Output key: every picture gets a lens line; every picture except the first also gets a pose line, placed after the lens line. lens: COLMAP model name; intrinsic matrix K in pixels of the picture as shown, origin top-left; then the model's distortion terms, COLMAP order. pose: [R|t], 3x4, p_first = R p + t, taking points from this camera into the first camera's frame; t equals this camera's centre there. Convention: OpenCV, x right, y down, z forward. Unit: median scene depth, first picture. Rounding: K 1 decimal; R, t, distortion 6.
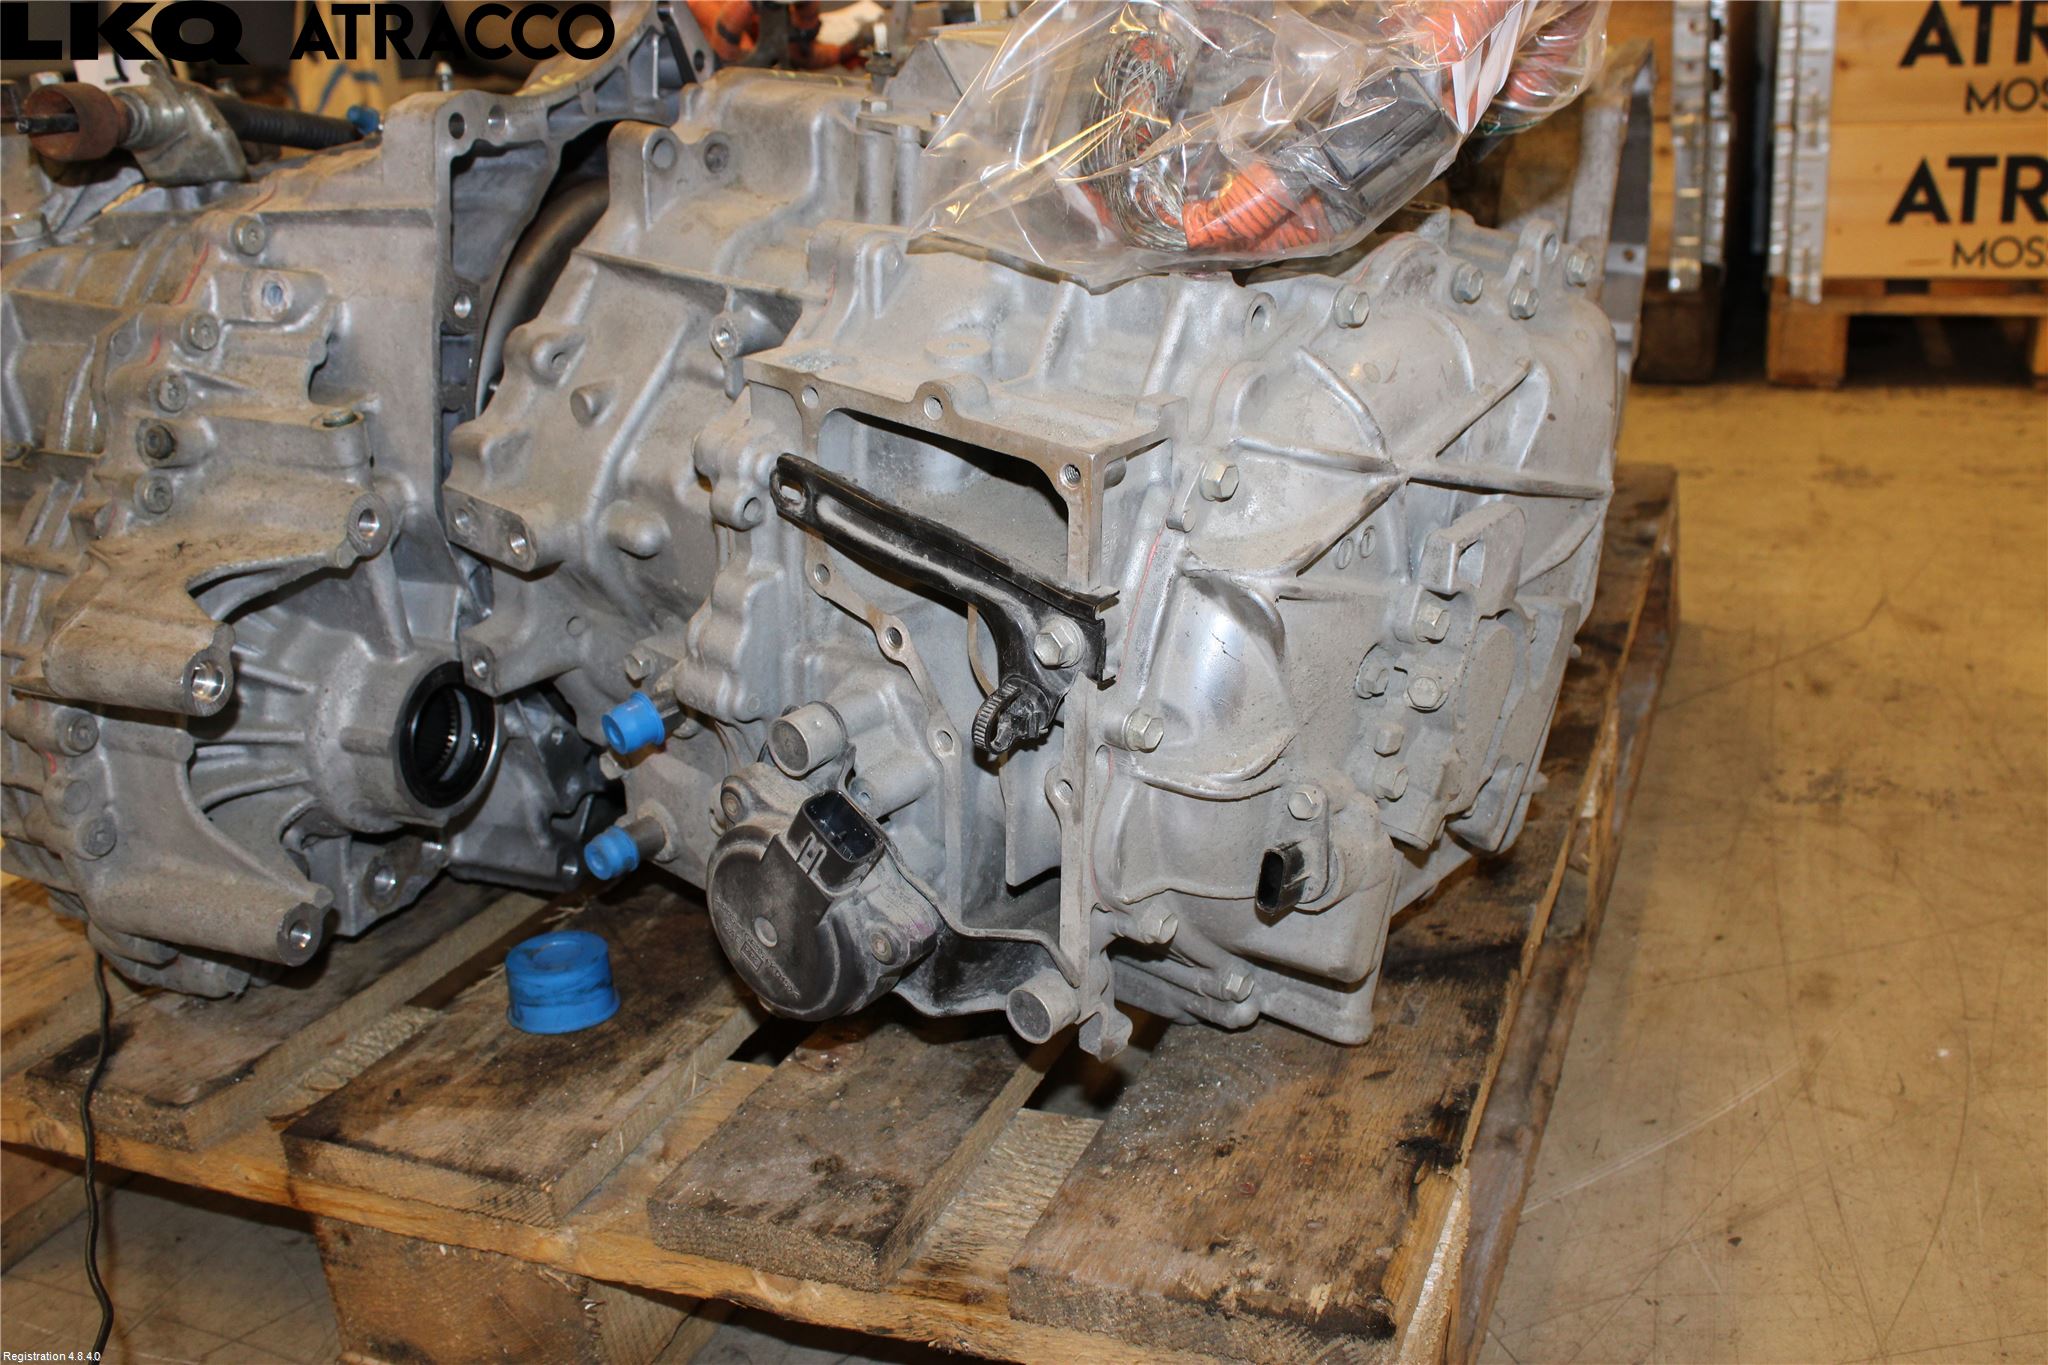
lens RADIAL K [[1962.6, 0, 1018.1], [0, 1962.6, 673.0], [0, 0, 1]] dist [-0.093466, 0.000000]
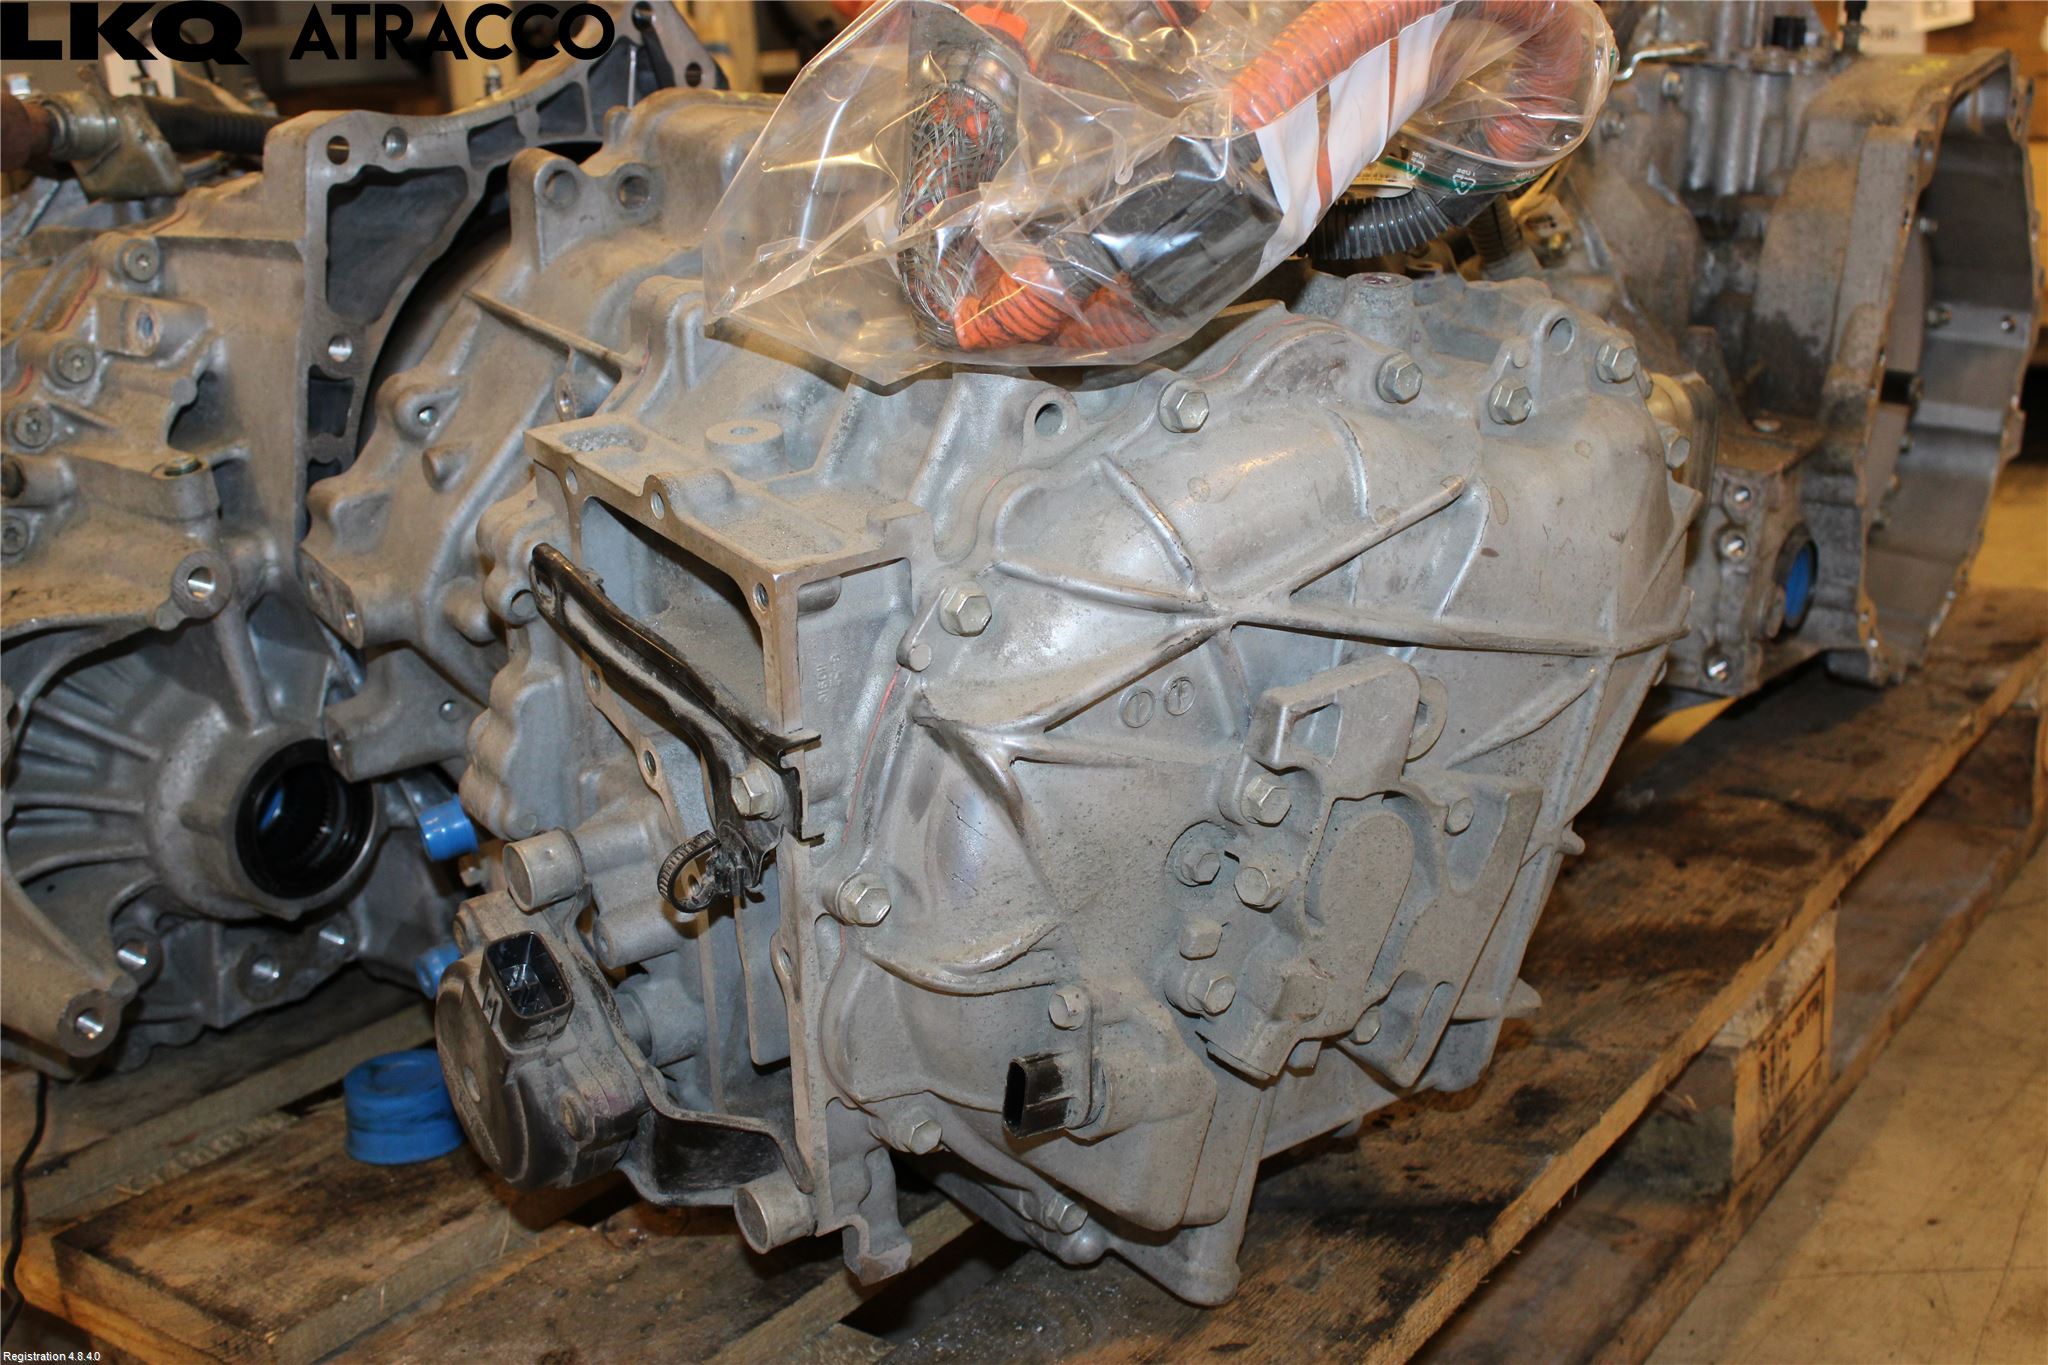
lens RADIAL K [[2312.9, 0, 1022.2], [0, 2312.9, 677.4], [0, 0, 1]] dist [-0.059002, 0.000000]
pose [[0.969027, 0.076348, -0.234856, 0.302736], [-0.082995, 0.996378, -0.018536, -0.045759], [0.232590, 0.037454, 0.971853, 0.041091]]
